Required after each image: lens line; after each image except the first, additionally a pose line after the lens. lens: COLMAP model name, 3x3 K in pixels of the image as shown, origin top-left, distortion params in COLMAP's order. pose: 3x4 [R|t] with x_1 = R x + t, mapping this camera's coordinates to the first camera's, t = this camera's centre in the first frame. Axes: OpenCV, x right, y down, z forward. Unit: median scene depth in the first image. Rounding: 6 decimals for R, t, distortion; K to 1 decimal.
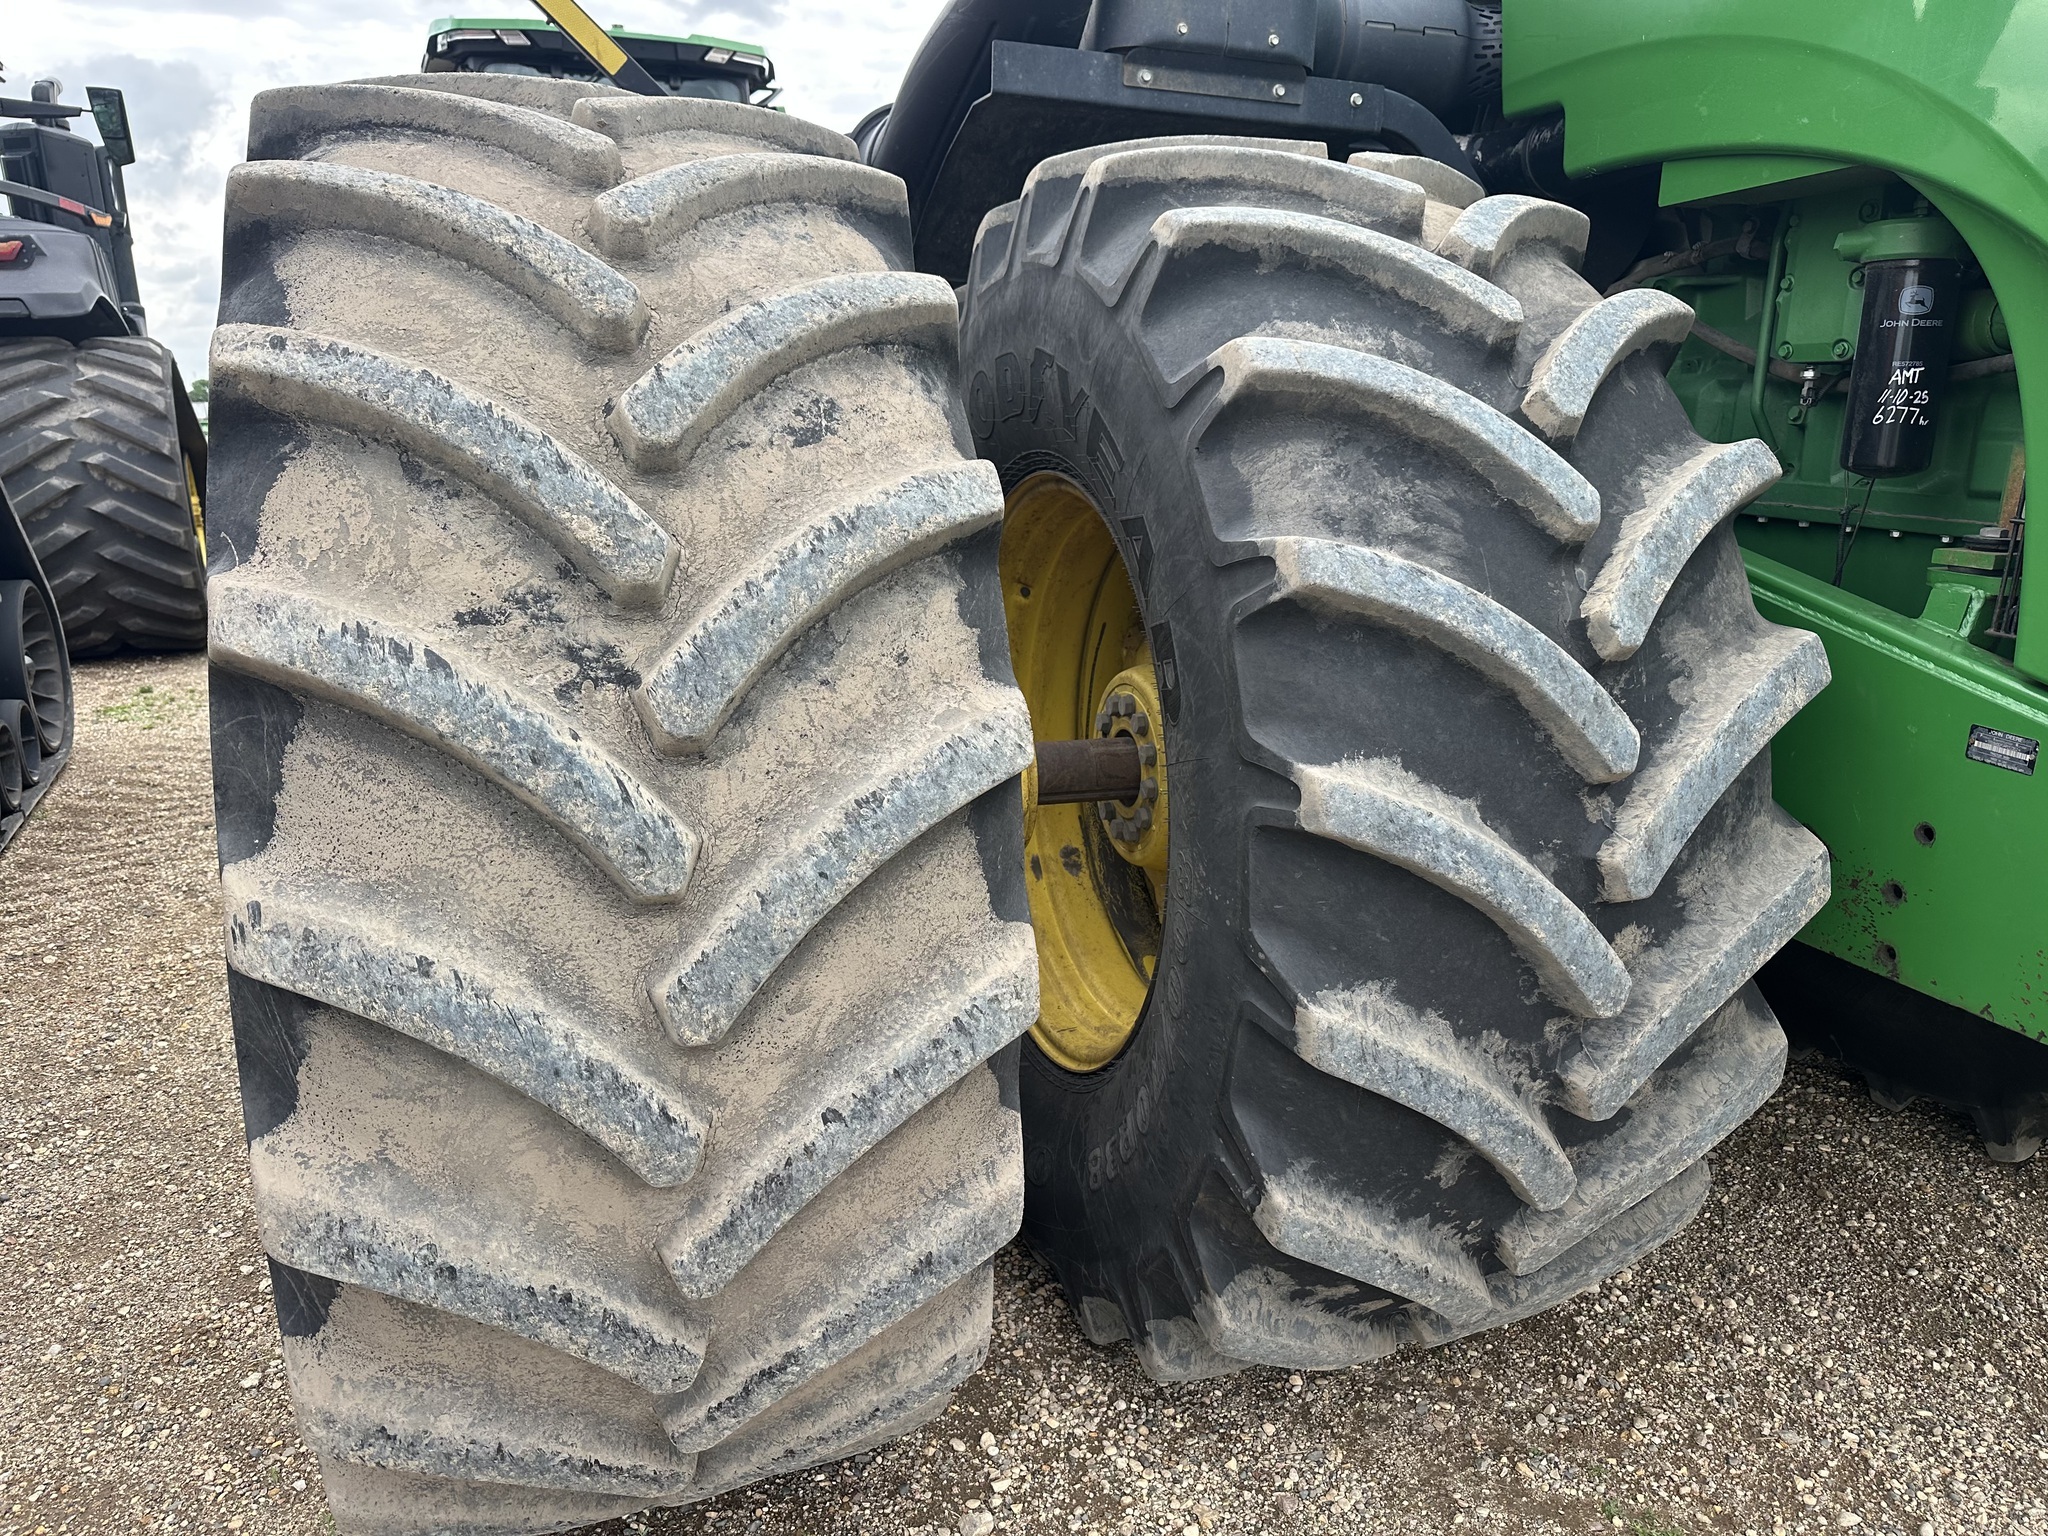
lens RADIAL K [[1445.5, 0, 1034.0], [0, 1445.5, 775.2], [0, 0, 1]] dist [0.076281, -0.116489]
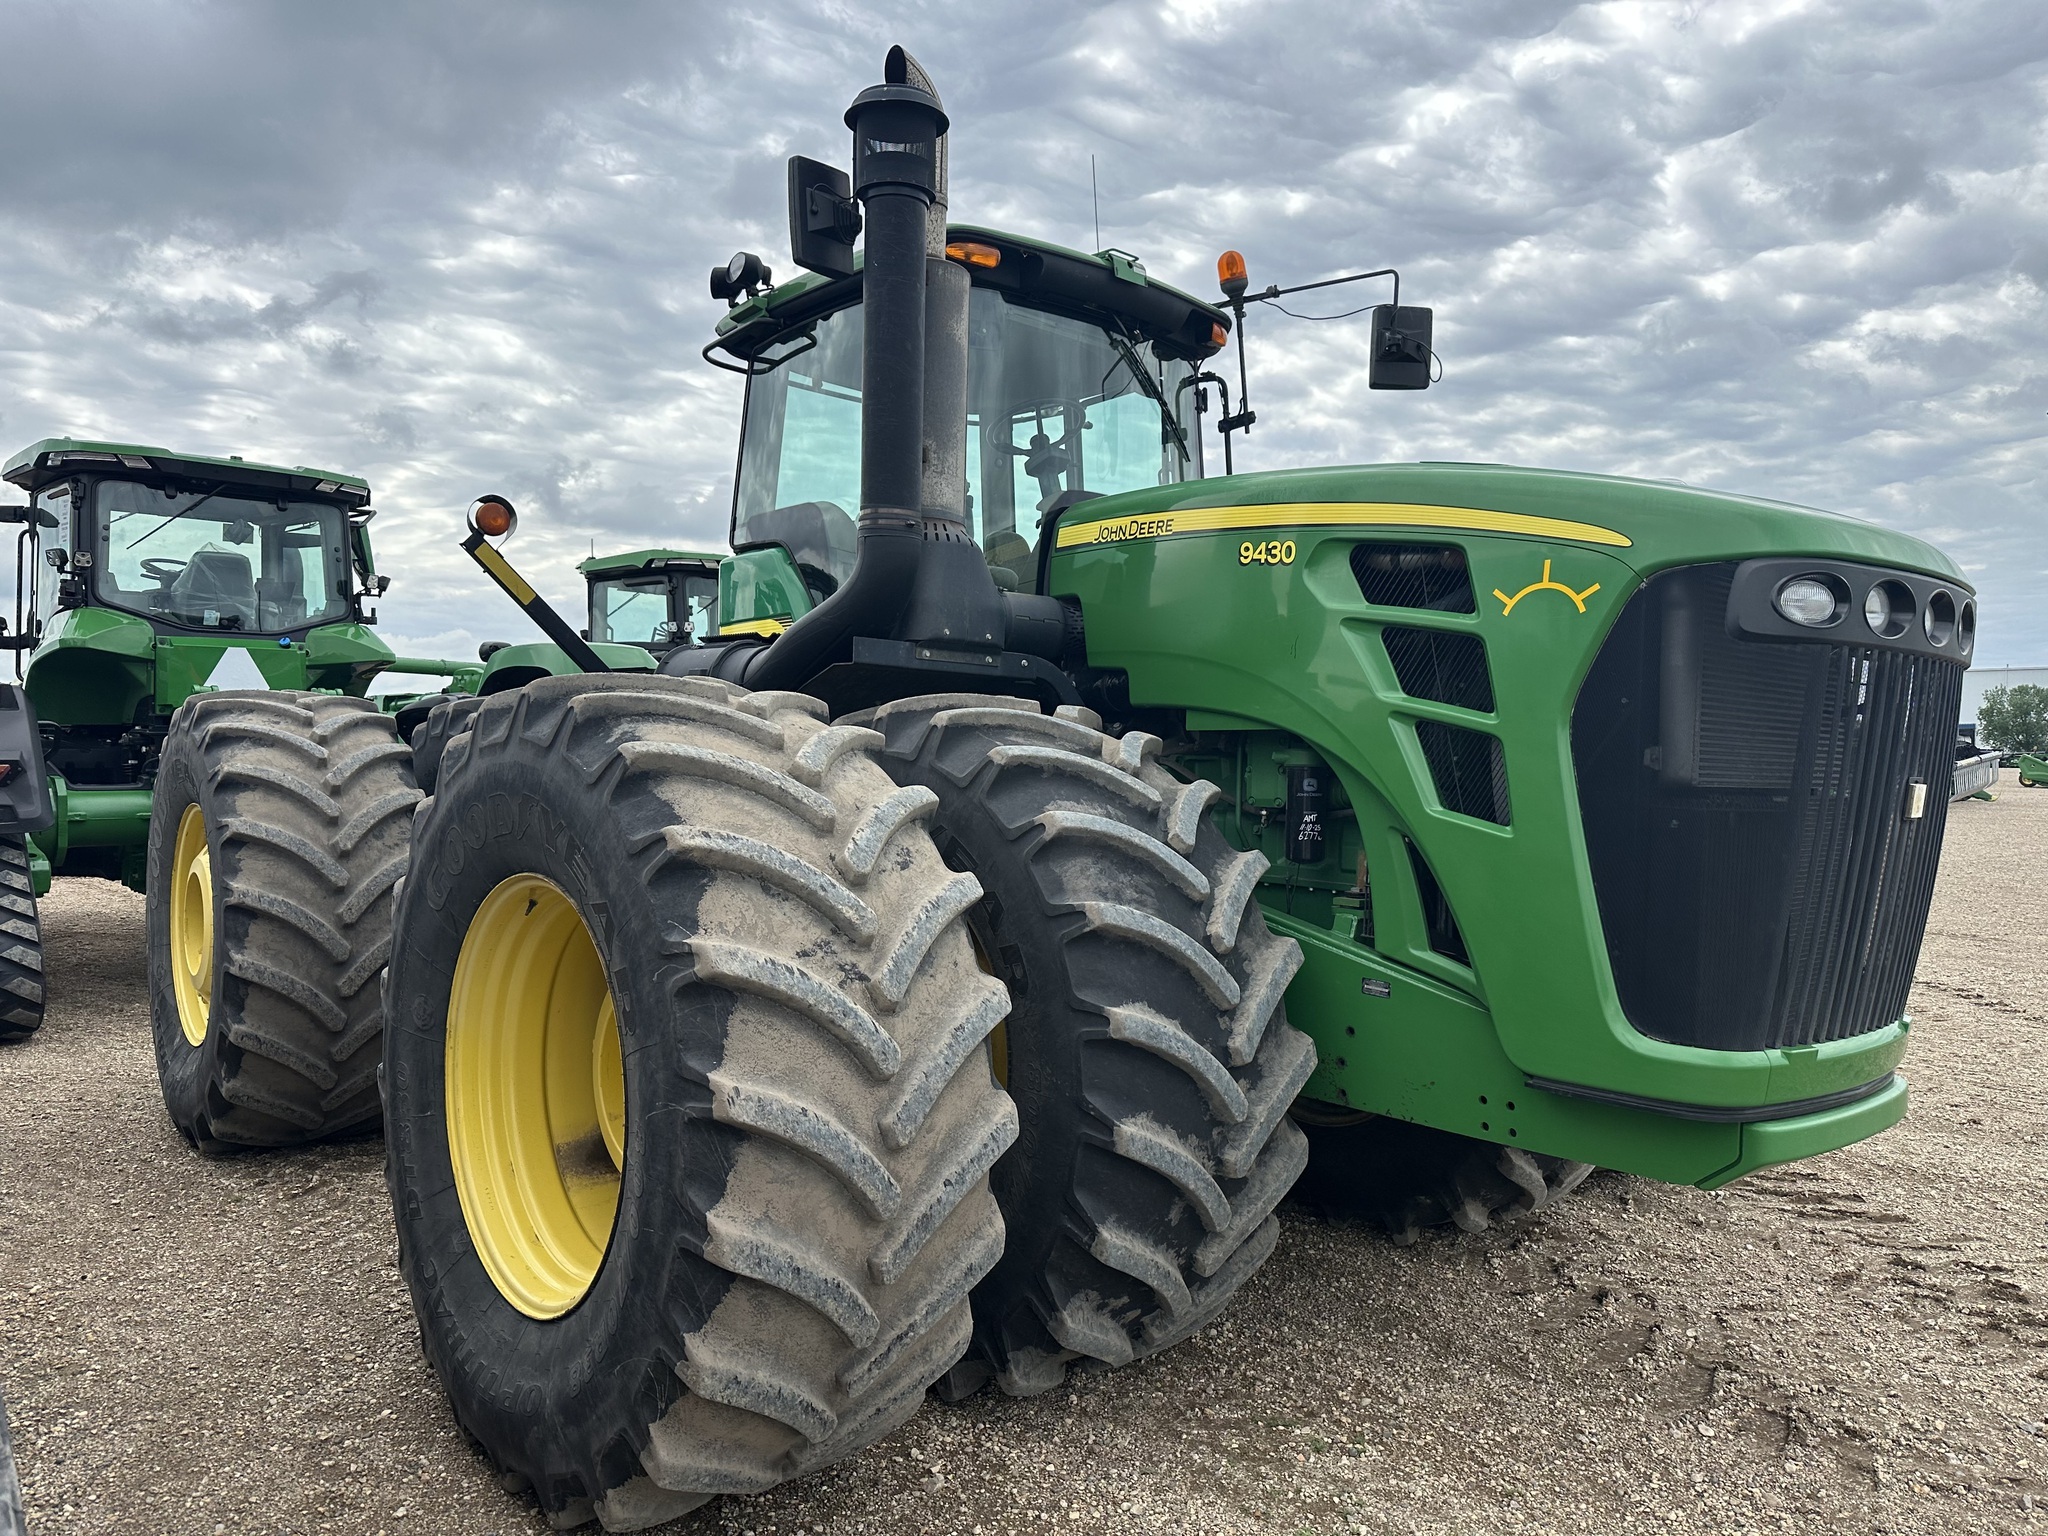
lens RADIAL K [[1316.2, 0, 1024.0], [0, 1316.2, 768.0], [0, 0, 1]] dist [0.152955, -0.259599]
pose [[0.934829, 0.005148, 0.355062, -0.604385], [0.080883, 0.970525, -0.227024, 0.080316], [-0.345765, 0.240947, 0.906858, -0.791547]]
